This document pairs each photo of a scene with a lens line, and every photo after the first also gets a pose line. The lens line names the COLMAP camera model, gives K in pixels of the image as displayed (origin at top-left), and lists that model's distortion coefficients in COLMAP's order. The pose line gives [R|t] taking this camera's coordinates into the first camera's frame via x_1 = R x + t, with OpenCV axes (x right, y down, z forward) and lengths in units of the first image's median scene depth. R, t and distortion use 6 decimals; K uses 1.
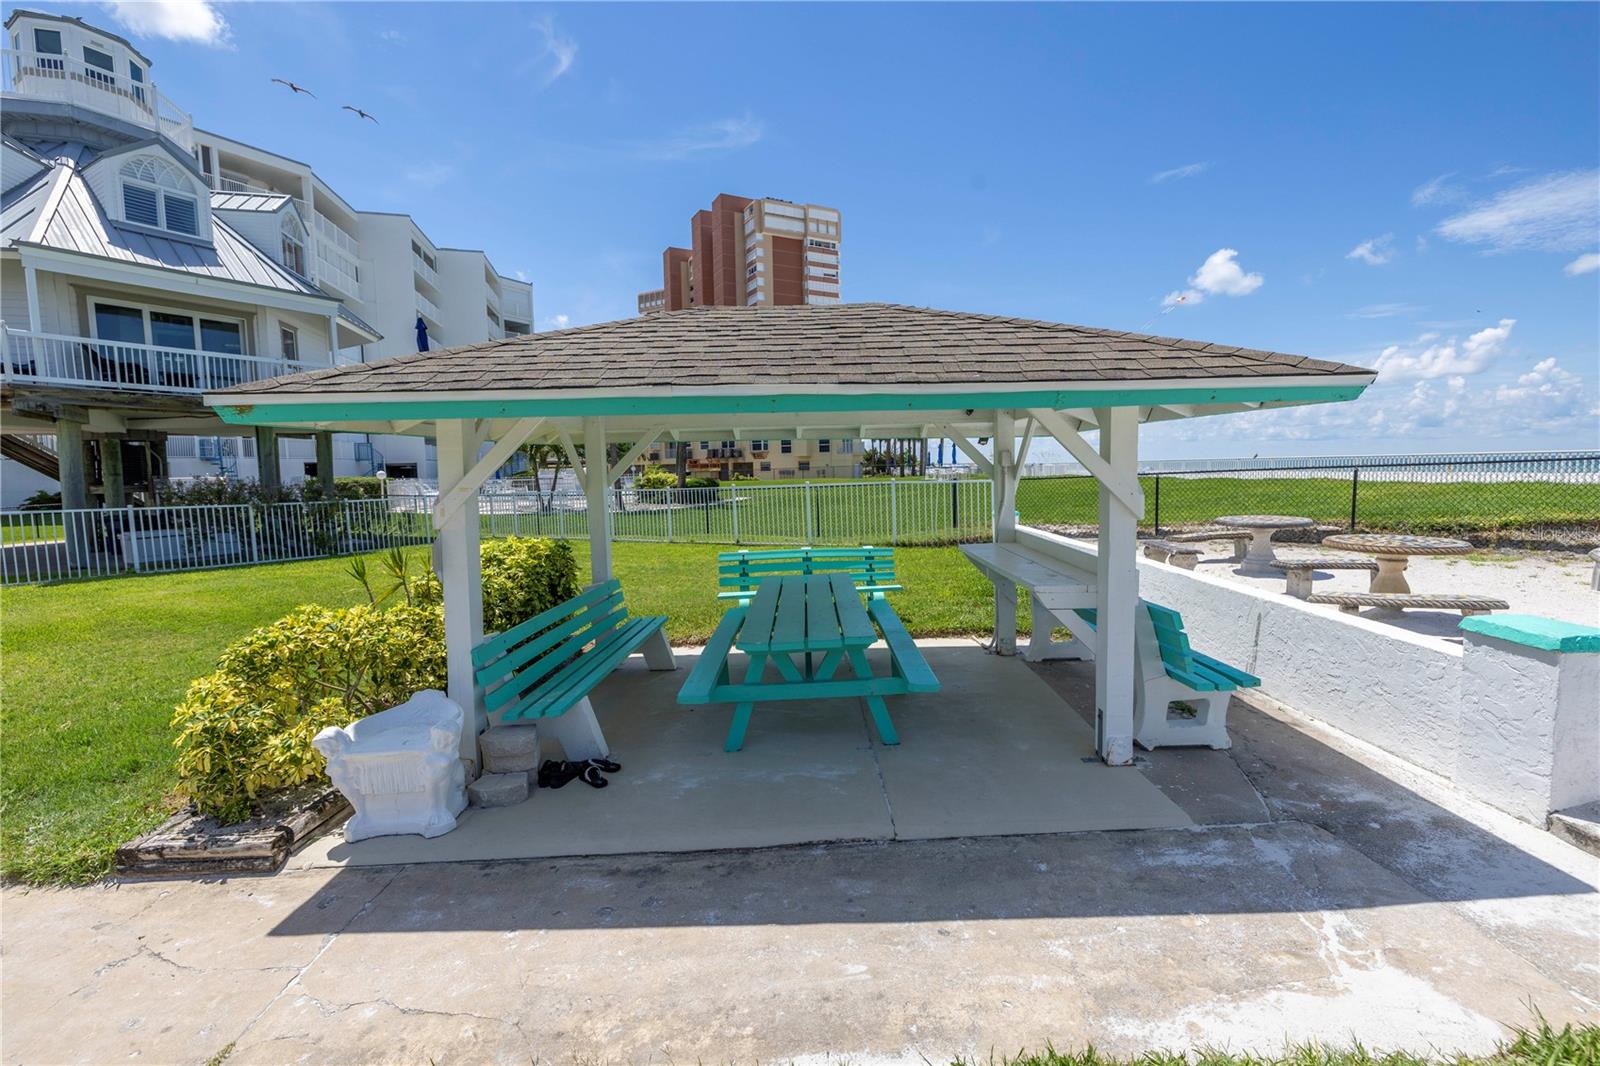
lens RADIAL K [[676.6, 0, 798.5], [0, 676.6, 522.8], [0, 0, 1]] dist [0.000668, 0.000721]
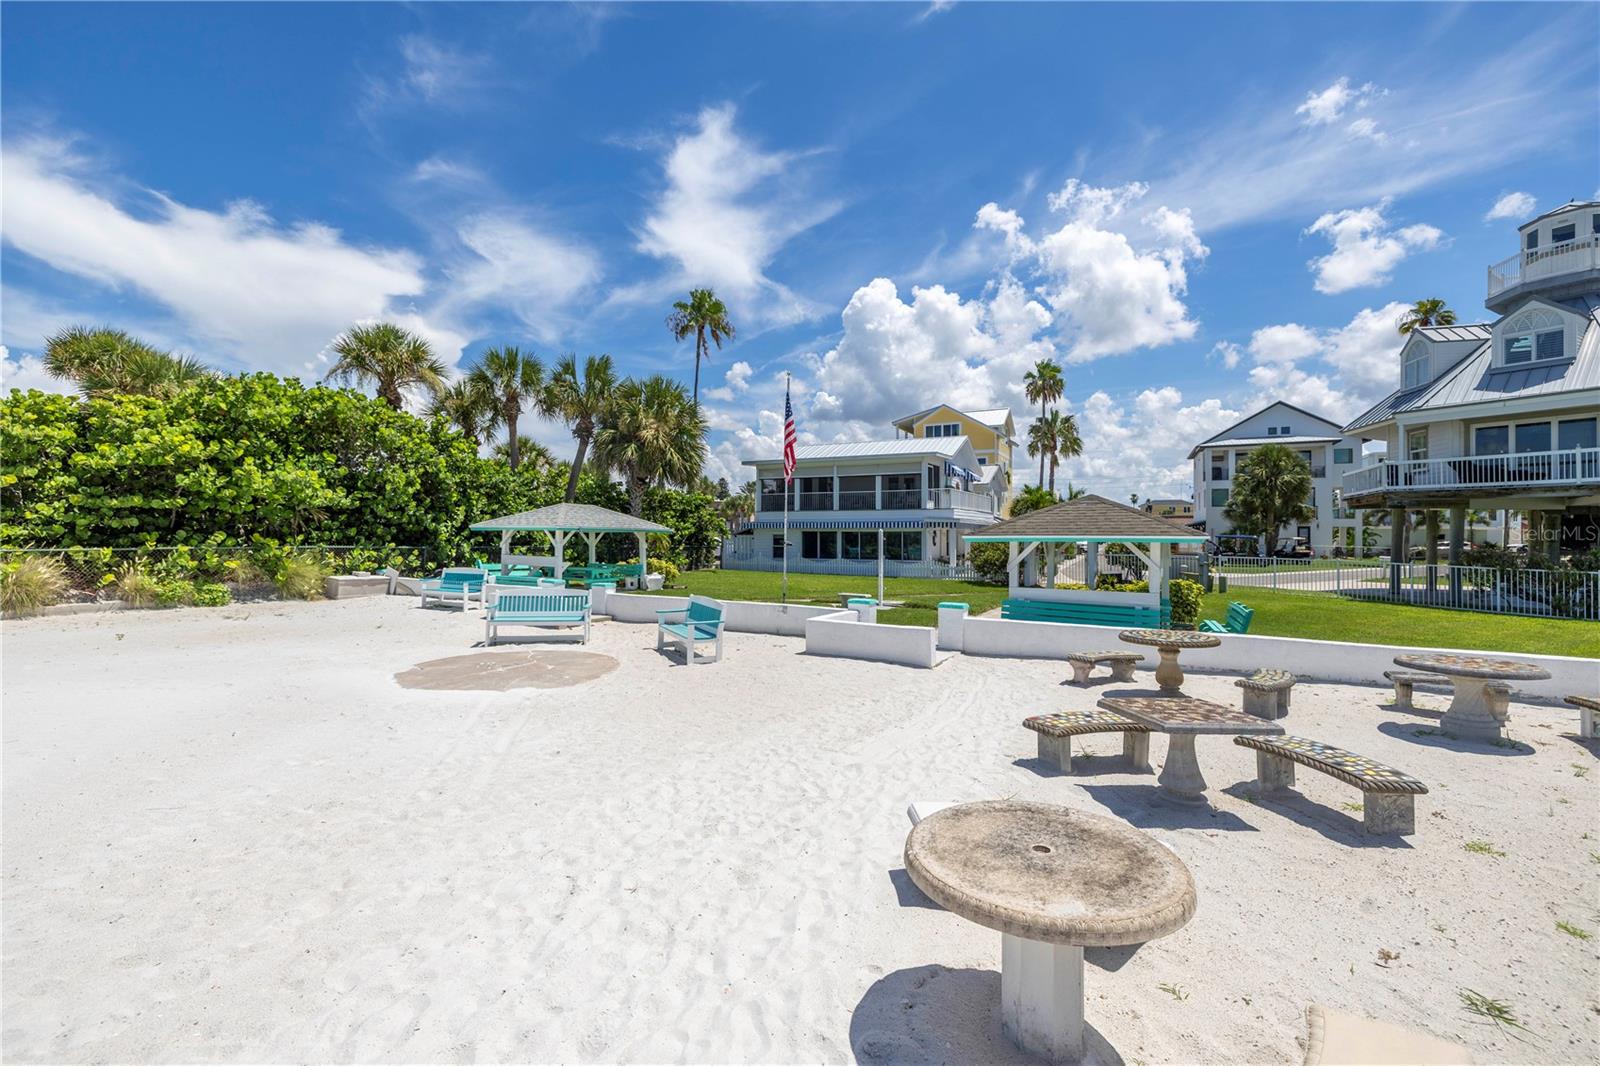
lens RADIAL K [[676.6, 0, 800.6], [0, 676.6, 533.6], [0, 0, 1]] dist [0.000668, 0.000721]
pose [[-0.480011, 0.020655, -0.877020, 0.204506], [-0.061236, 0.996495, 0.056985, -0.017260], [0.875123, 0.081058, -0.477063, 0.080375]]
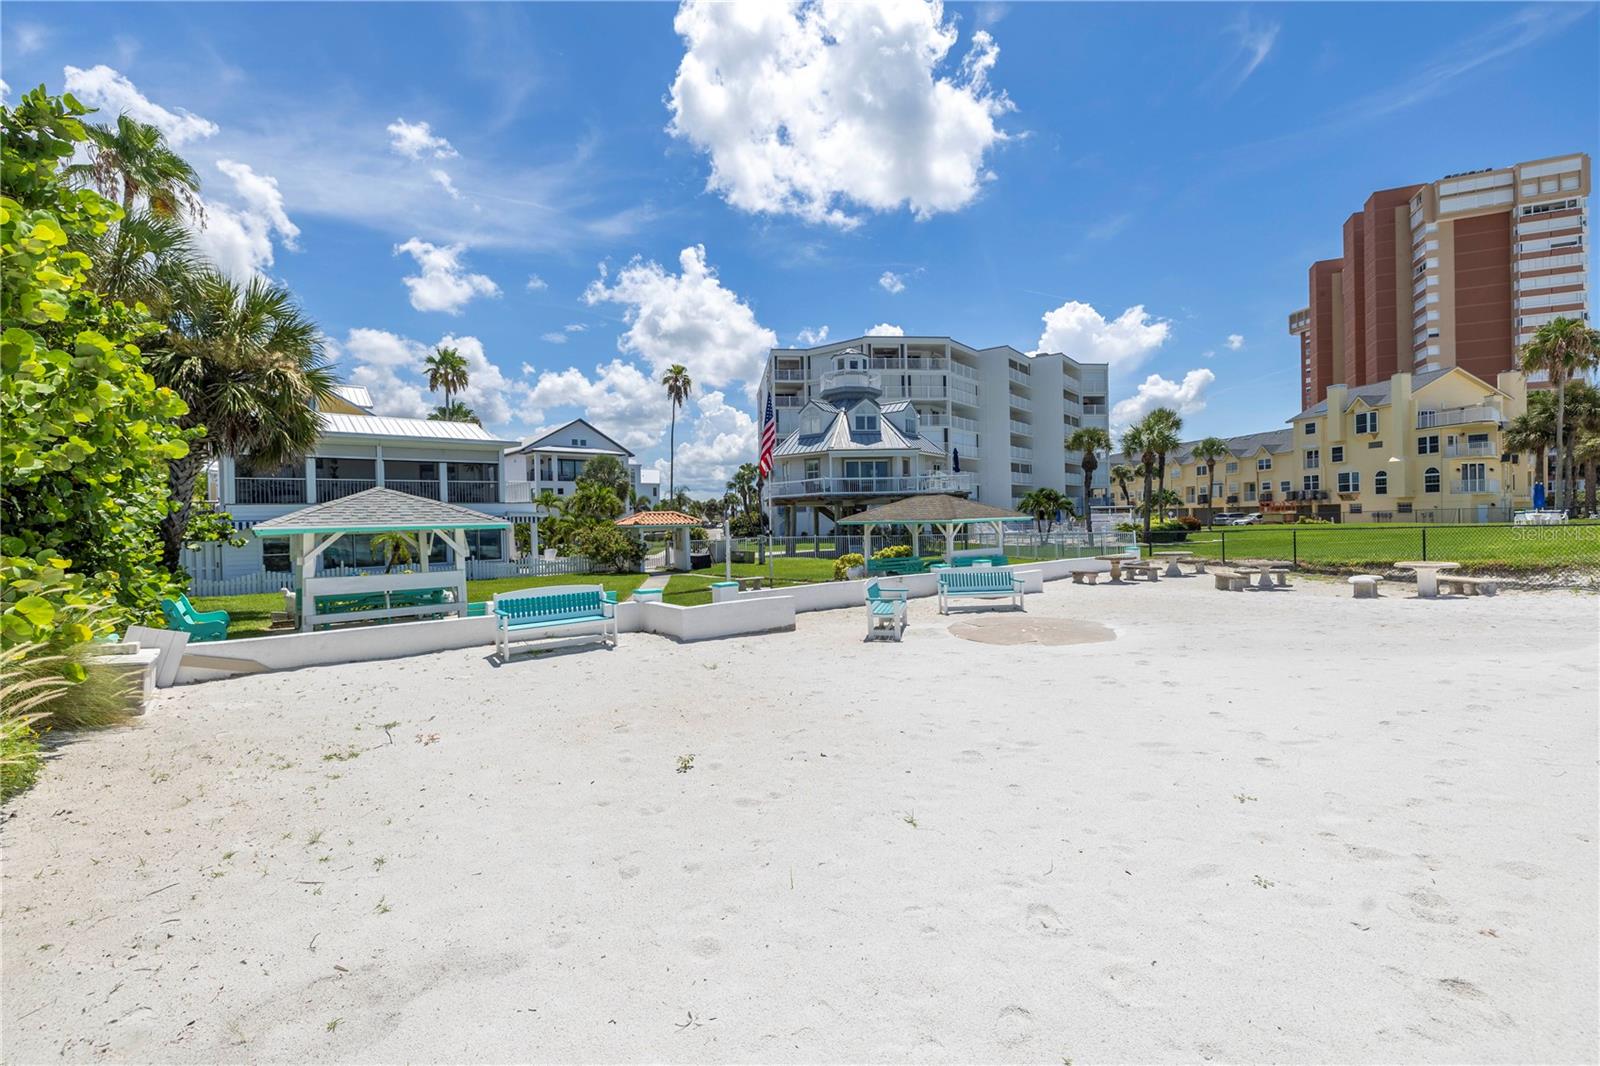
lens RADIAL K [[676.6, 0, 795.1], [0, 676.6, 530.7], [0, 0, 1]] dist [0.000668, 0.000721]
pose [[0.616087, 0.018383, -0.787464, 0.204209], [-0.051024, 0.998559, -0.016608, 0.001637], [0.786024, 0.050412, 0.616137, -0.171597]]
